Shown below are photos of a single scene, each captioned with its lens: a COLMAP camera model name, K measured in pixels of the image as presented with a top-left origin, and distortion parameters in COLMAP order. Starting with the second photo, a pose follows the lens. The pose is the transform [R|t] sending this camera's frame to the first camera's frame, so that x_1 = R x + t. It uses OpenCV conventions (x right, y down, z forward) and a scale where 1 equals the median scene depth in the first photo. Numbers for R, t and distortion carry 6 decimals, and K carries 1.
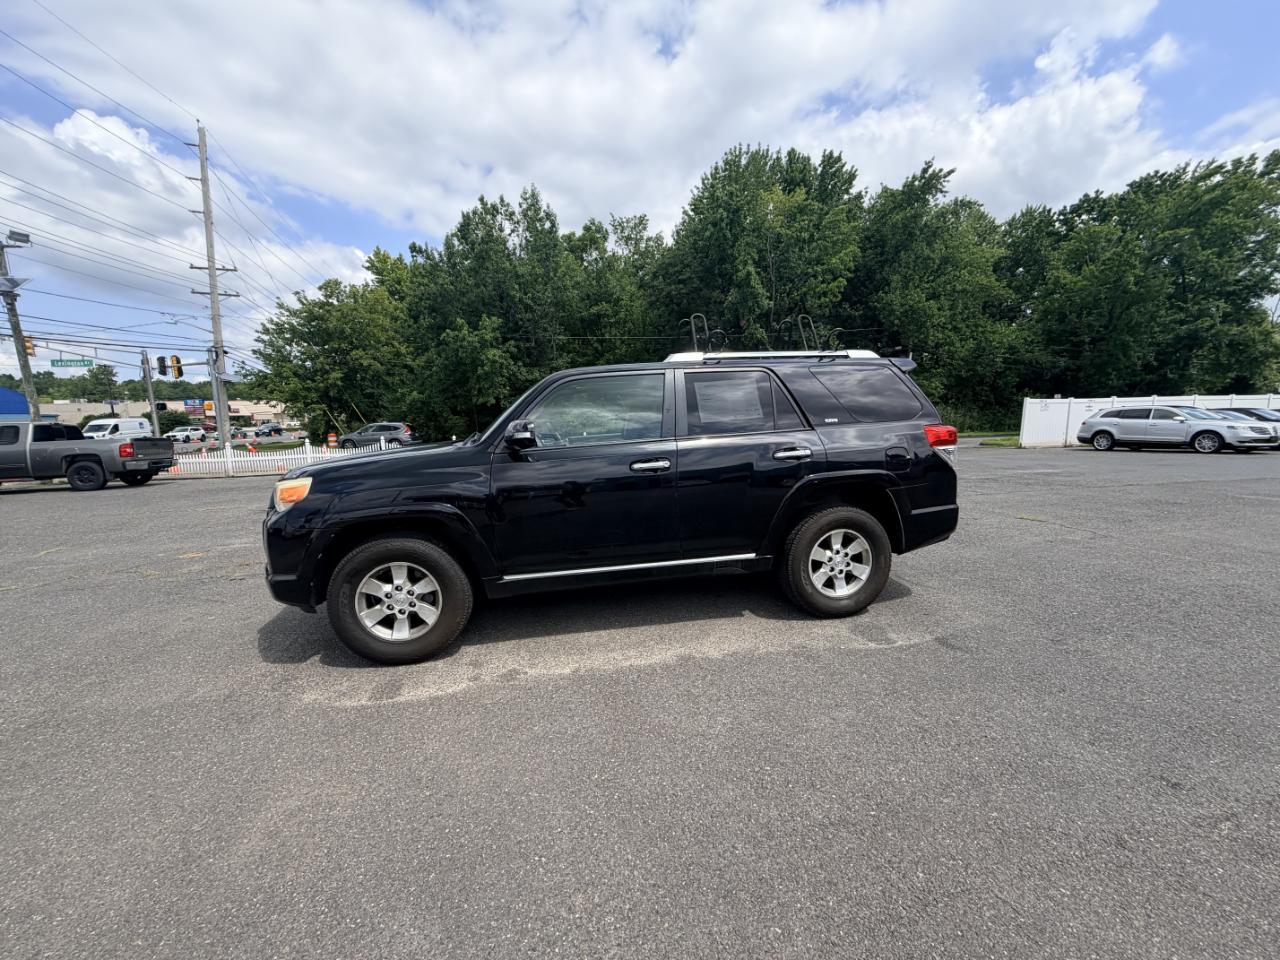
lens RADIAL K [[509.4, 0, 637.7], [0, 509.4, 484.4], [0, 0, 1]] dist [0.000199, -0.000062]
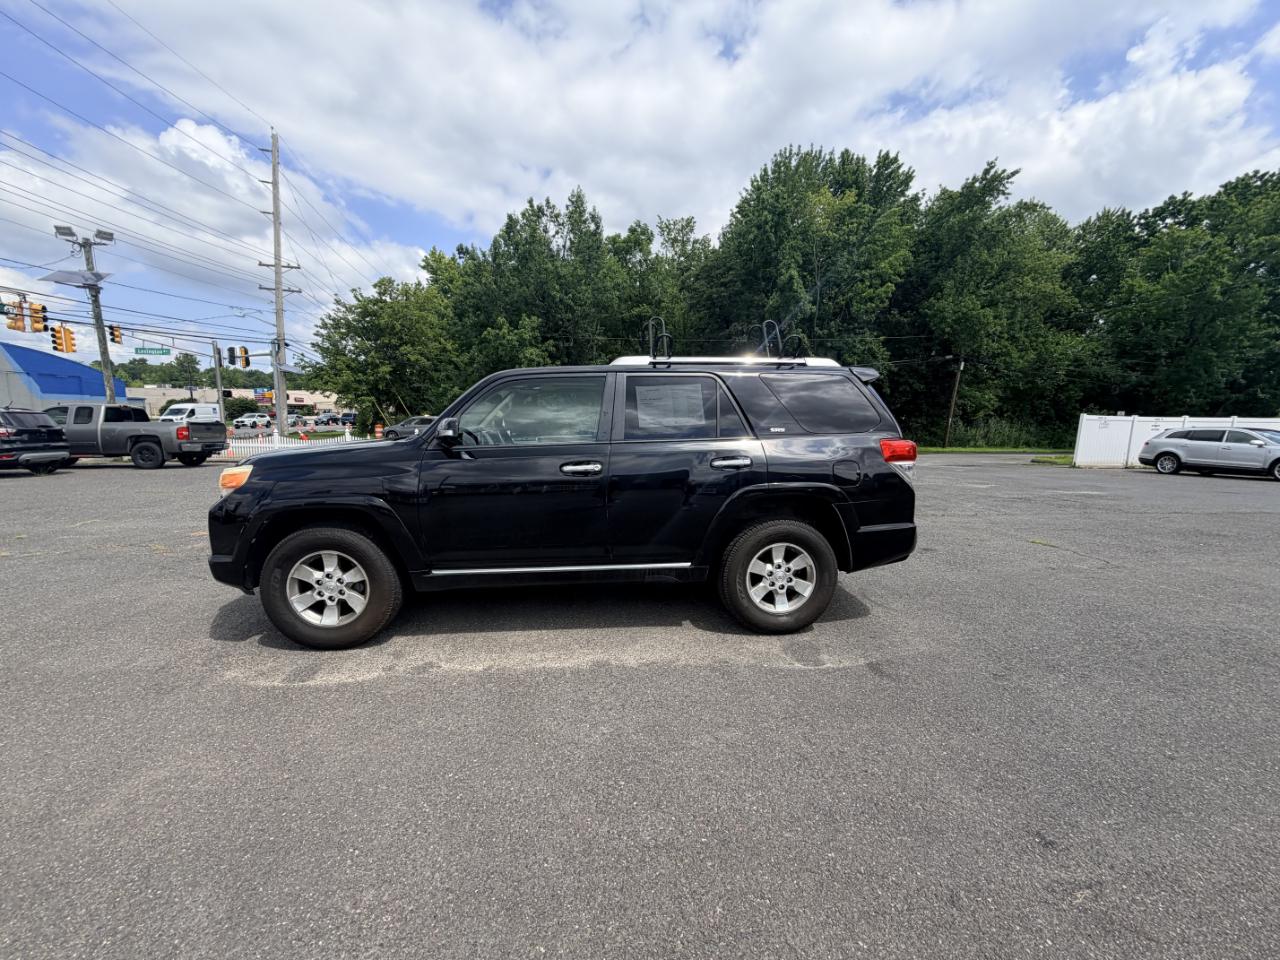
lens RADIAL K [[509.4, 0, 637.9], [0, 509.4, 484.2], [0, 0, 1]] dist [0.000199, -0.000062]
pose [[0.995510, 0.046504, -0.082441, 0.021609], [-0.046801, 0.998903, -0.001674, -0.000950], [0.082273, 0.005525, 0.996595, 0.001664]]
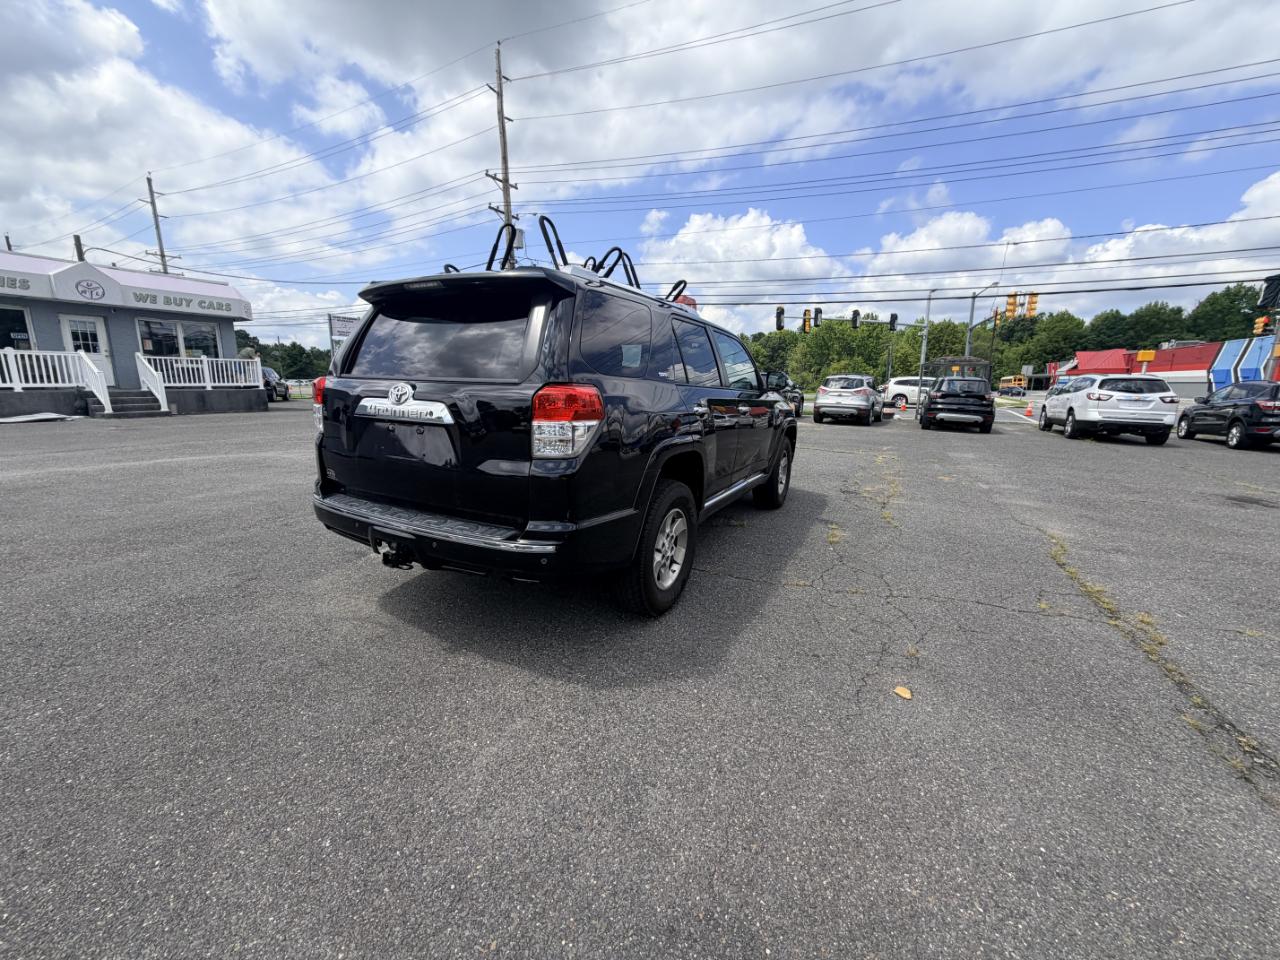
lens RADIAL K [[509.4, 0, 637.4], [0, 509.4, 476.8], [0, 0, 1]] dist [0.000199, -0.000062]
pose [[-0.631279, 0.160193, -0.758831, 0.103899], [-0.102080, 0.952761, 0.286053, -0.027053], [0.768808, 0.258040, -0.585106, 0.209421]]
